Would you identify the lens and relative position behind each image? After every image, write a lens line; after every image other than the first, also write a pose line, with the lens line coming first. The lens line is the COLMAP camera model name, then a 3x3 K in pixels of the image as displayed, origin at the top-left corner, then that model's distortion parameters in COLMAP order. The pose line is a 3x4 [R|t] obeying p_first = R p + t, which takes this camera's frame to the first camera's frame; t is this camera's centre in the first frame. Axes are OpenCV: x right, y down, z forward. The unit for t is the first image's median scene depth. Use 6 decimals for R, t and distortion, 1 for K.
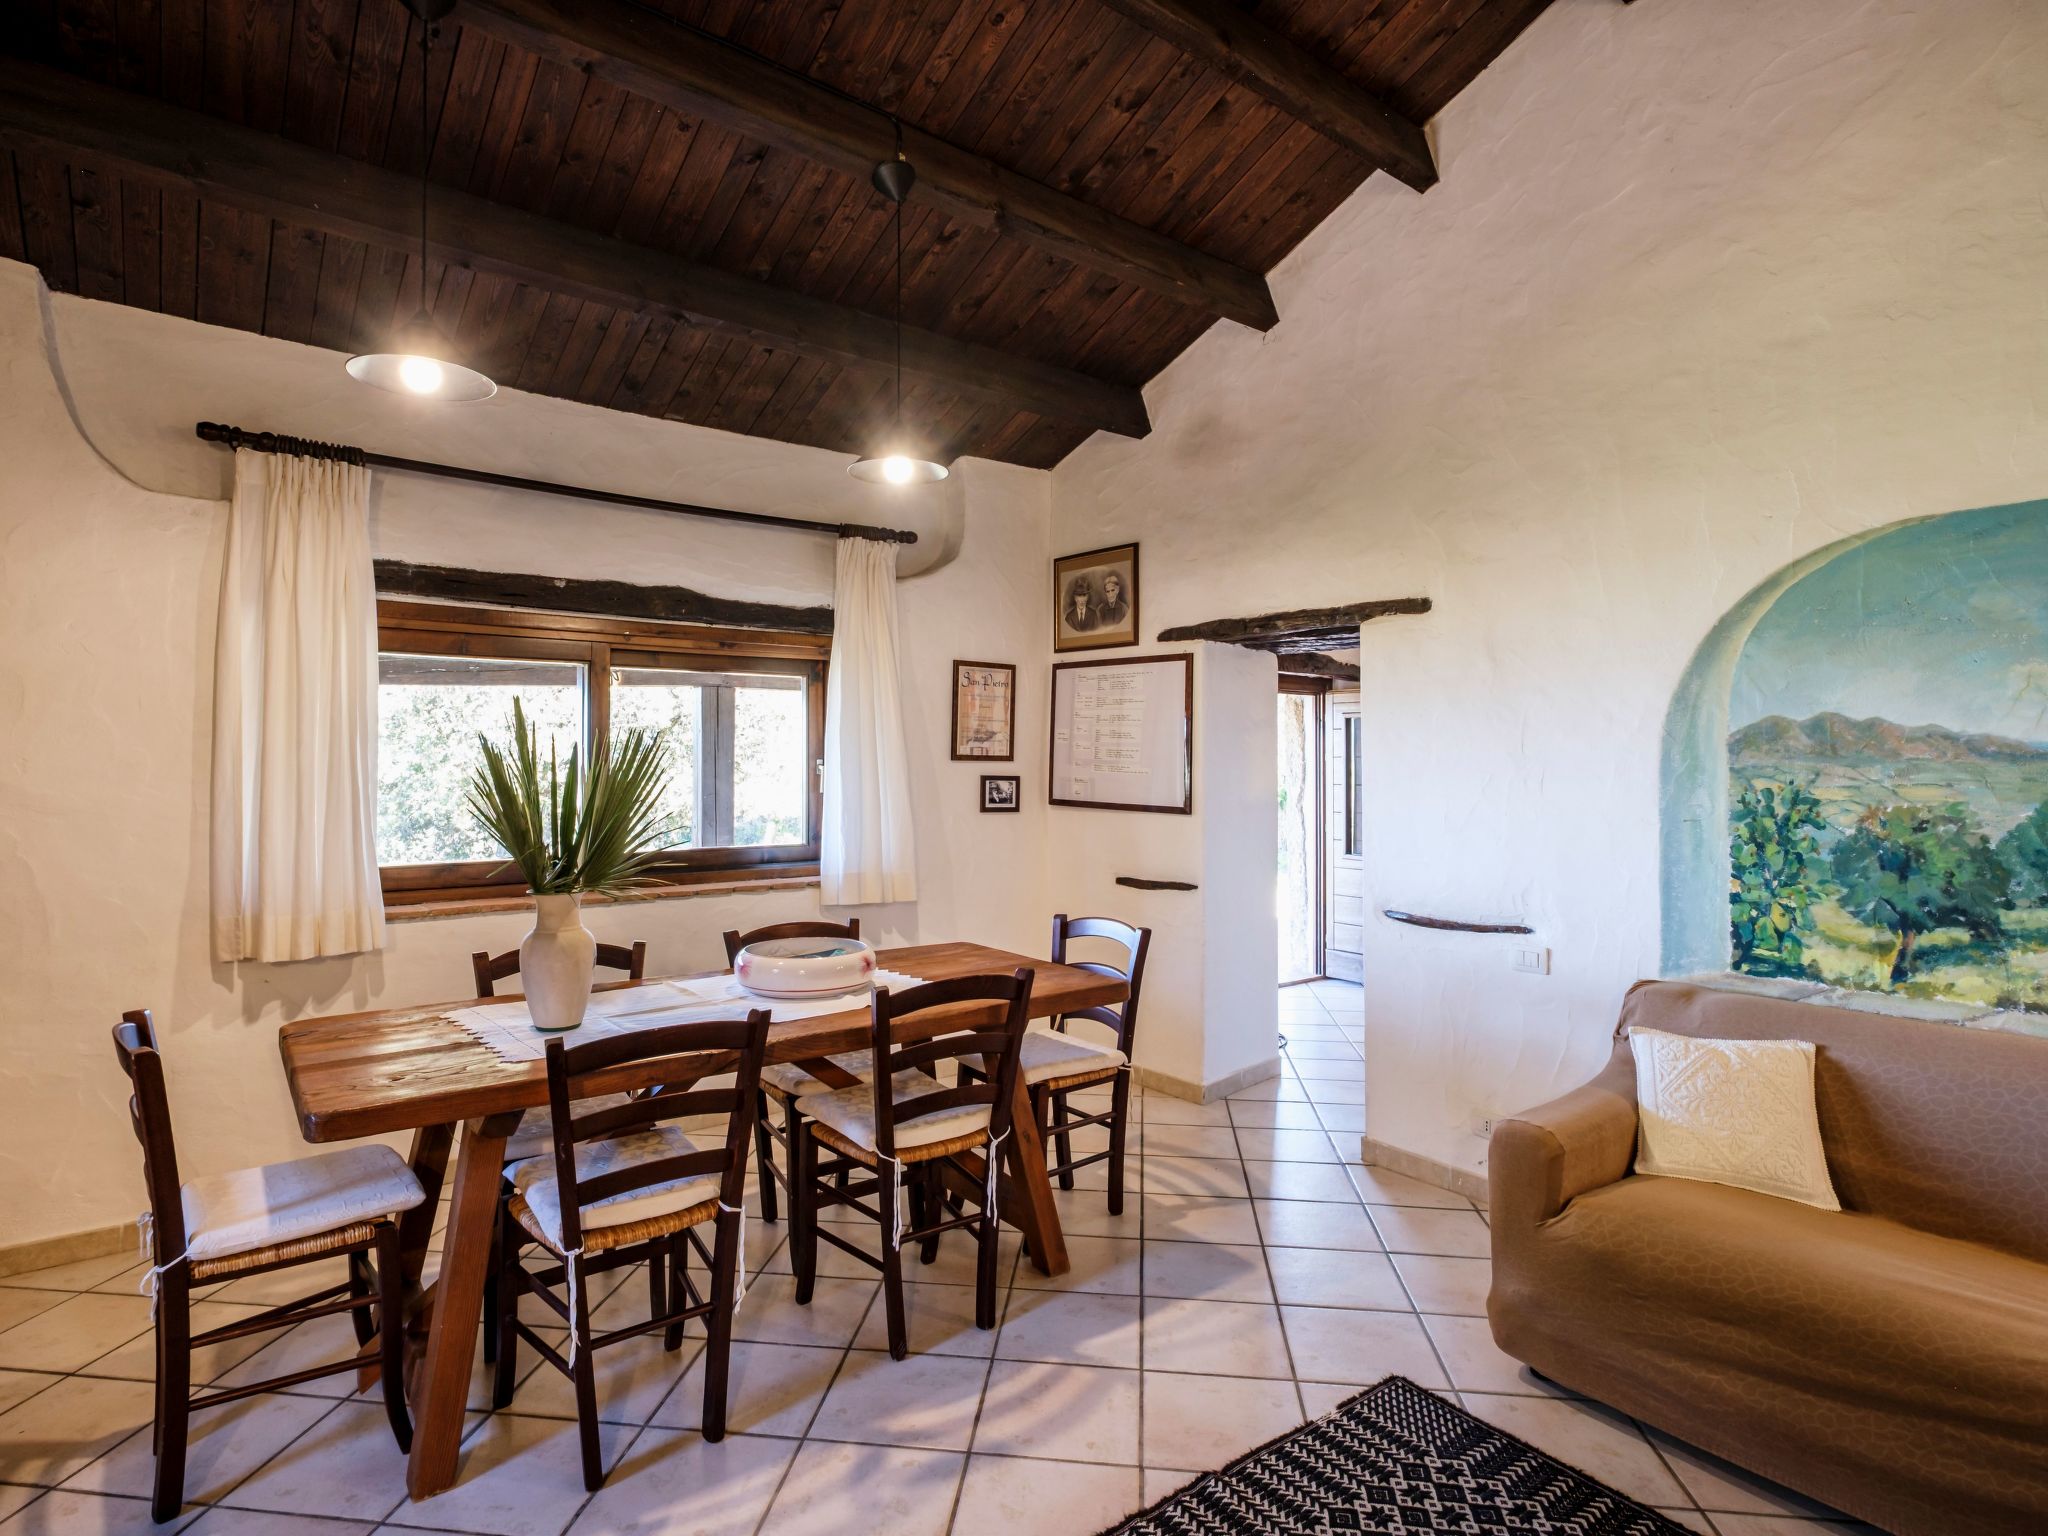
lens RADIAL K [[1067.4, 0, 1007.6], [0, 1067.4, 754.7], [0, 0, 1]] dist [-0.007362, -0.001254]
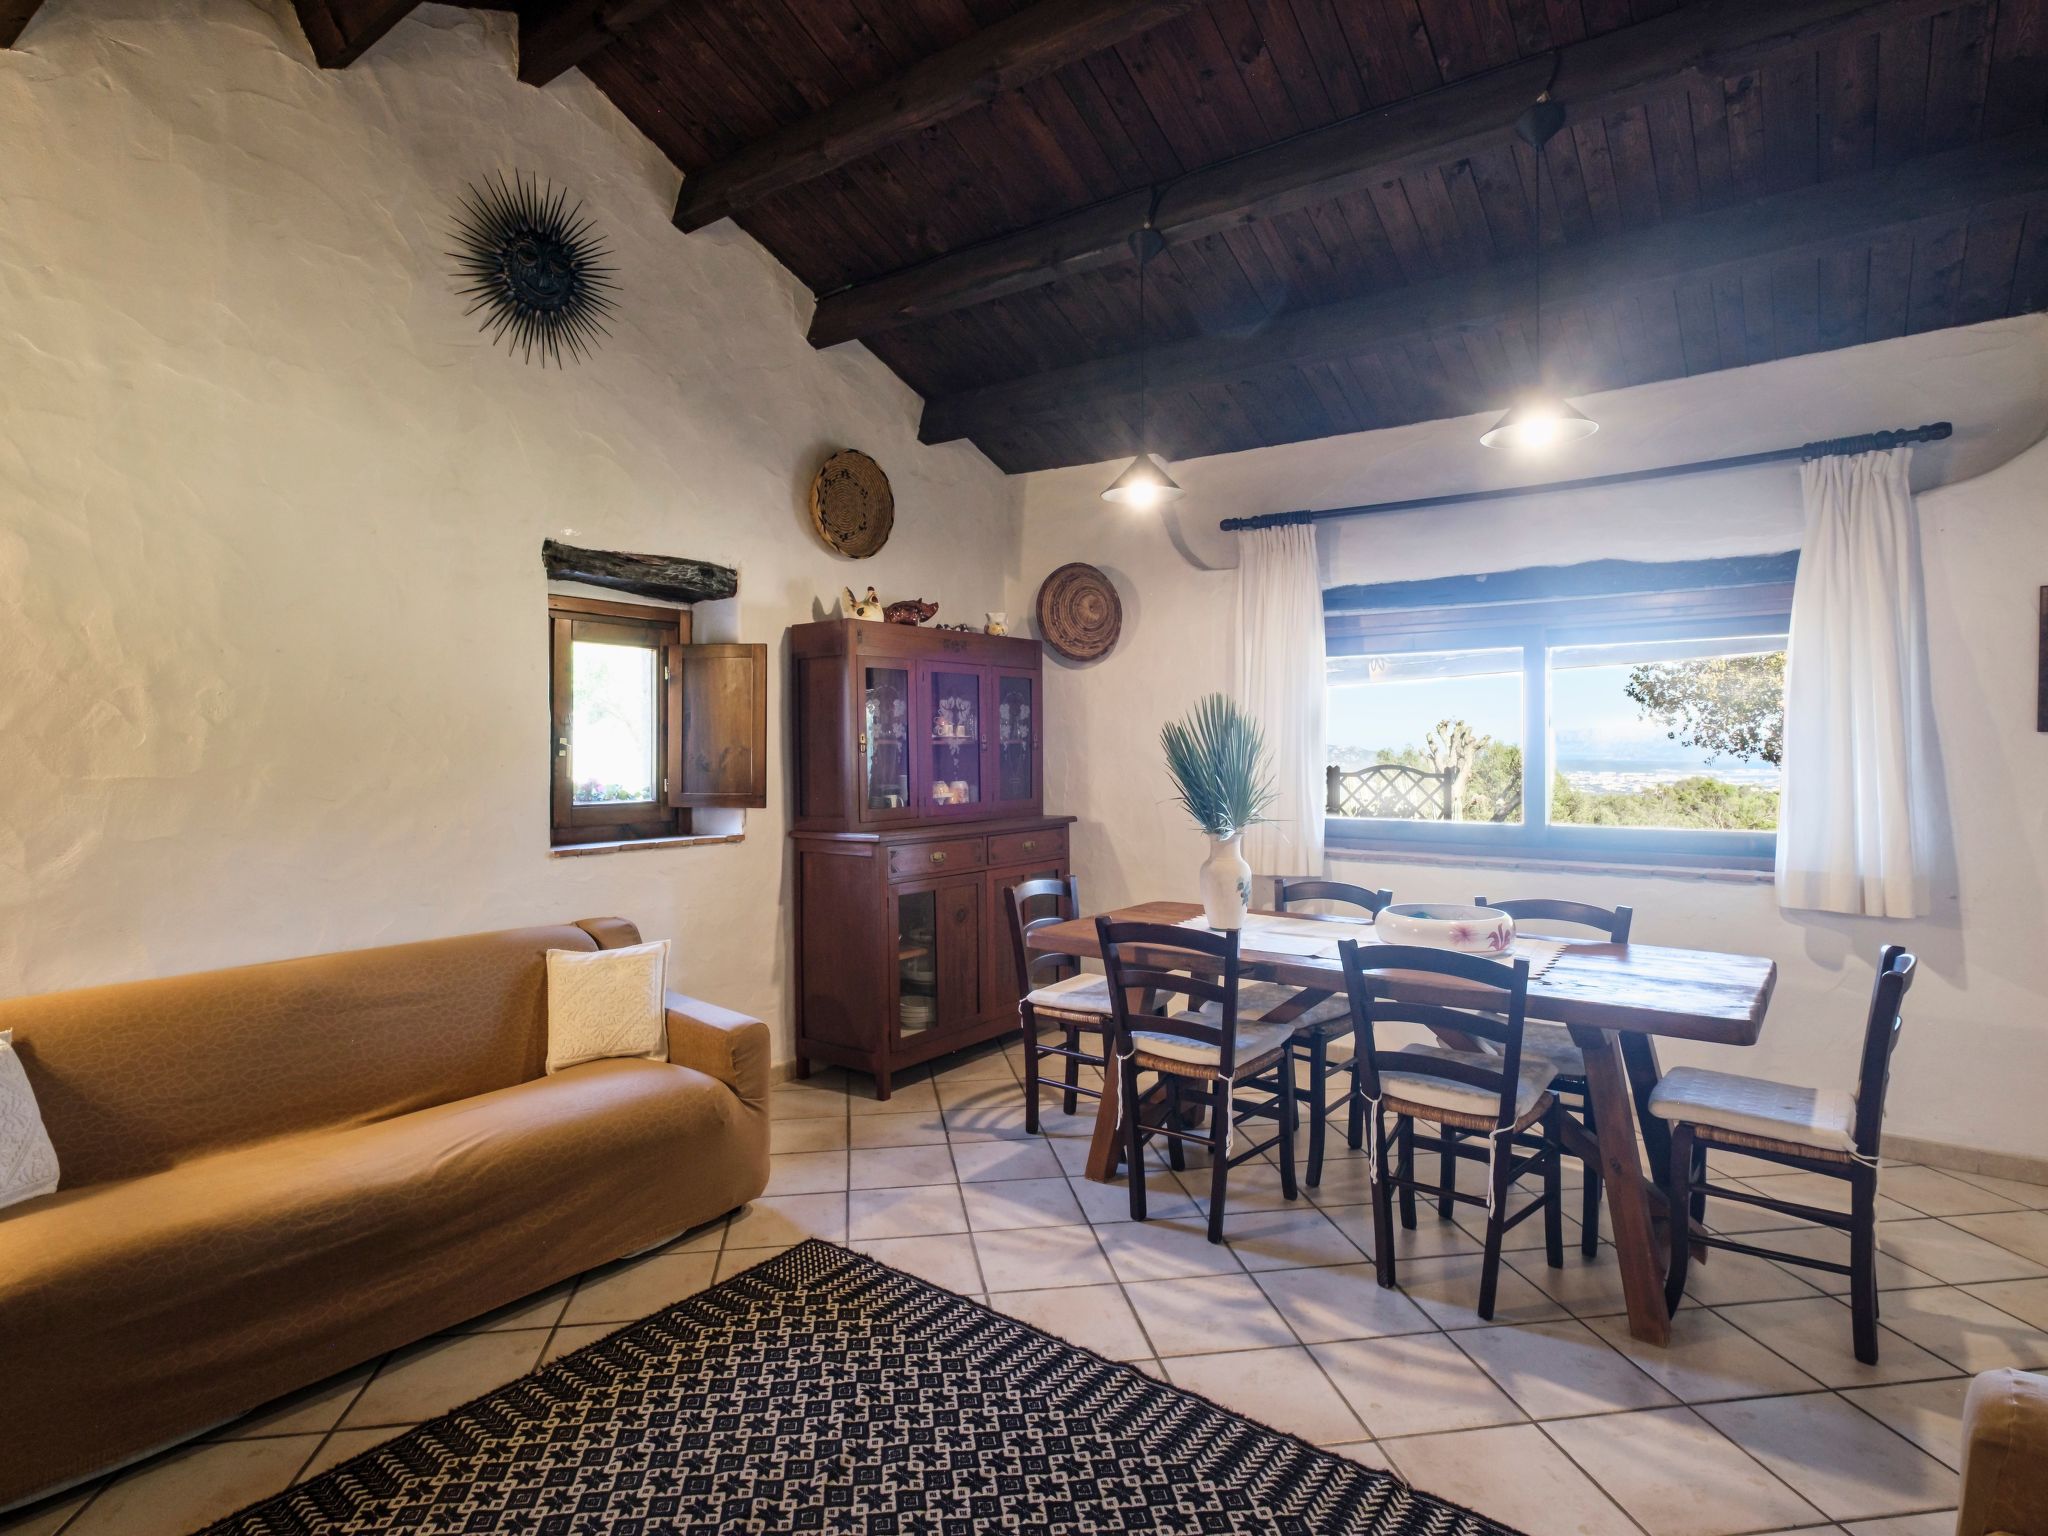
lens RADIAL K [[1067.4, 0, 1007.6], [0, 1067.4, 754.7], [0, 0, 1]] dist [-0.007362, -0.001254]
pose [[0.281687, 0.012622, -0.959423, 0.608012], [0.014416, 0.999745, 0.017386, -0.002560], [0.959398, -0.018729, 0.281433, 0.240250]]
